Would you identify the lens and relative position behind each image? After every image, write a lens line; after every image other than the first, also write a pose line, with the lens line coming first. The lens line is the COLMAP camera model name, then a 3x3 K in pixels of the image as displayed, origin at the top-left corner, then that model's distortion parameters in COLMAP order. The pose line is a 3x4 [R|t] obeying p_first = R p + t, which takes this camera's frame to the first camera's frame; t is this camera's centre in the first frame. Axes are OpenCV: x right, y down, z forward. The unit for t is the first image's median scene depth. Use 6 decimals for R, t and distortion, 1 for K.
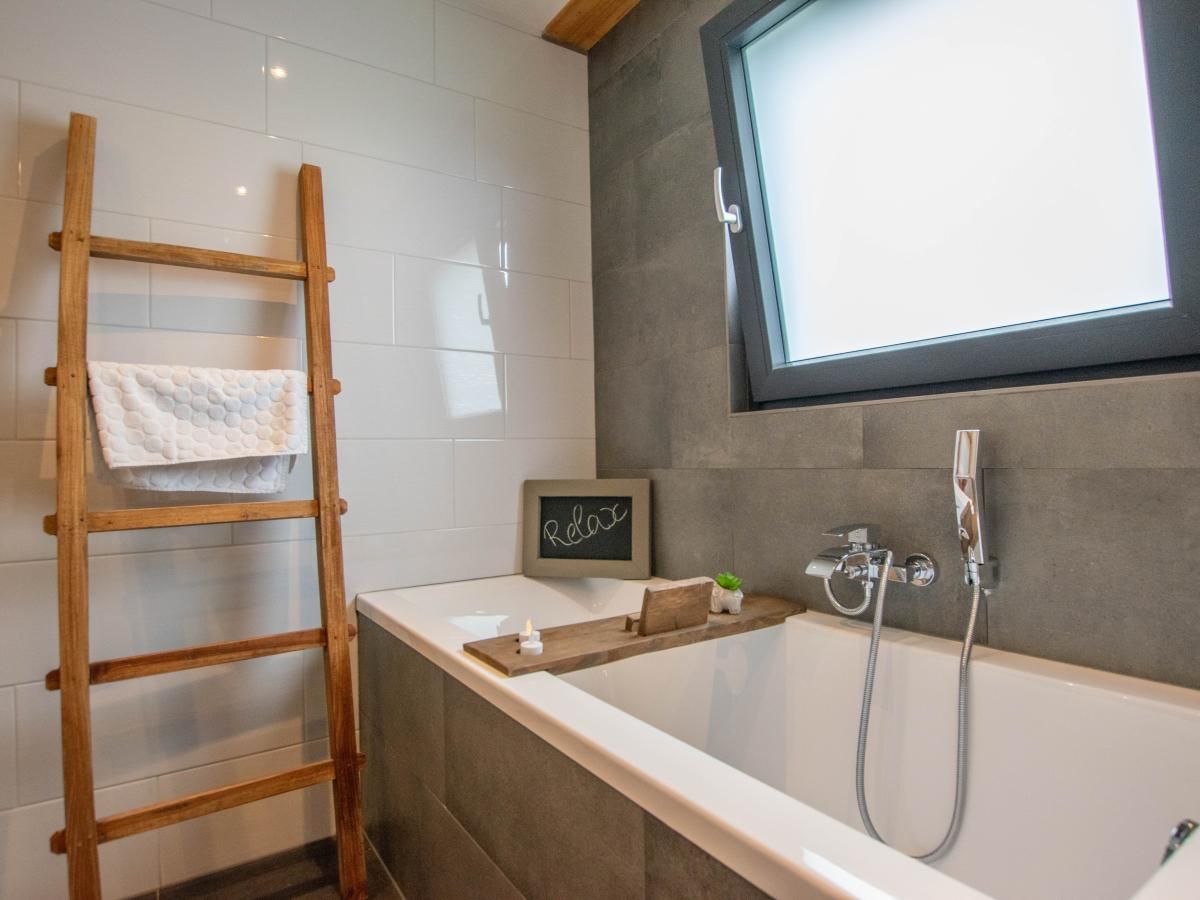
lens RADIAL K [[672.0, 0, 602.3], [0, 672.0, 446.1], [0, 0, 1]] dist [-0.026597, -0.000315]
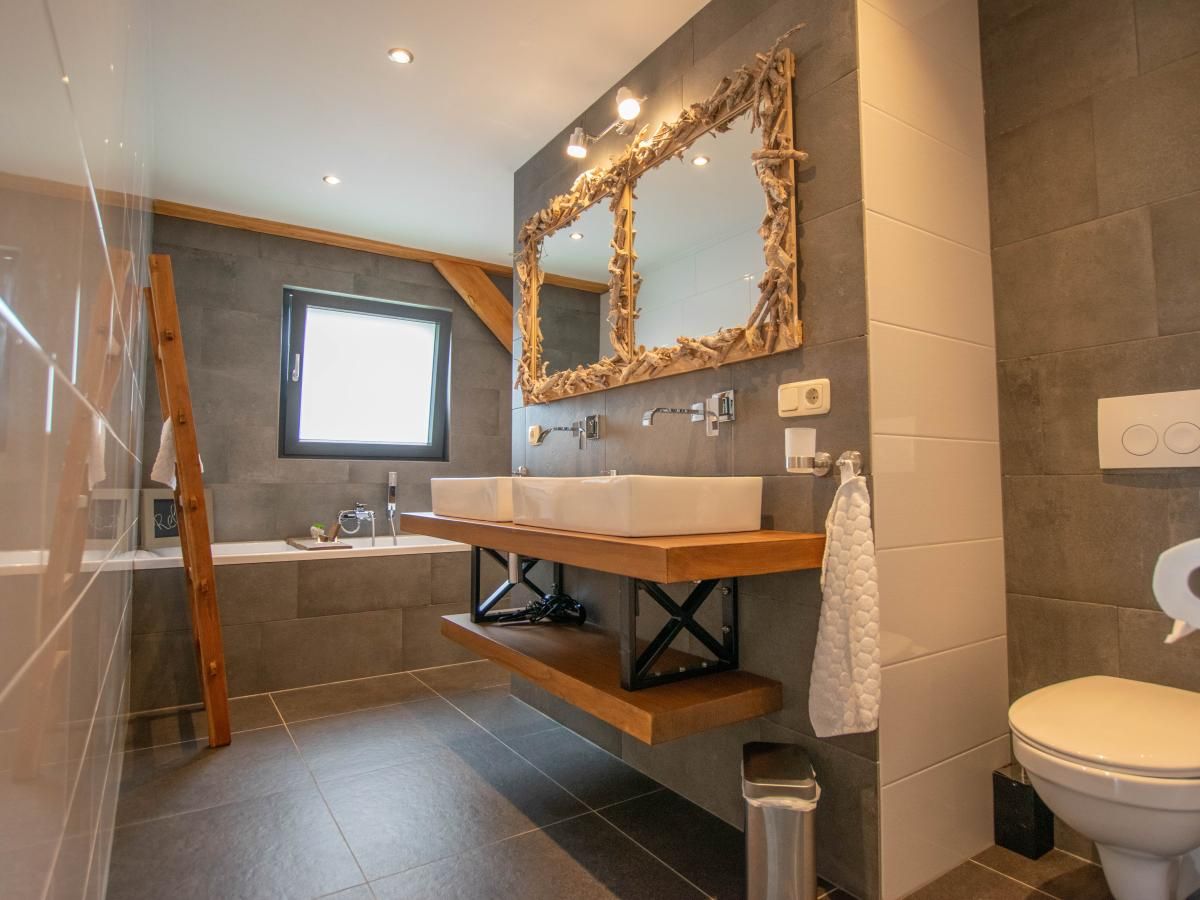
lens RADIAL K [[672.0, 0, 602.1], [0, 672.0, 449.5], [0, 0, 1]] dist [-0.026597, -0.000315]
pose [[0.024957, 0.073184, 0.997006, -1.849387], [-0.019410, 0.997164, -0.072710, 0.057708], [-0.999500, -0.017538, 0.026307, -0.114387]]
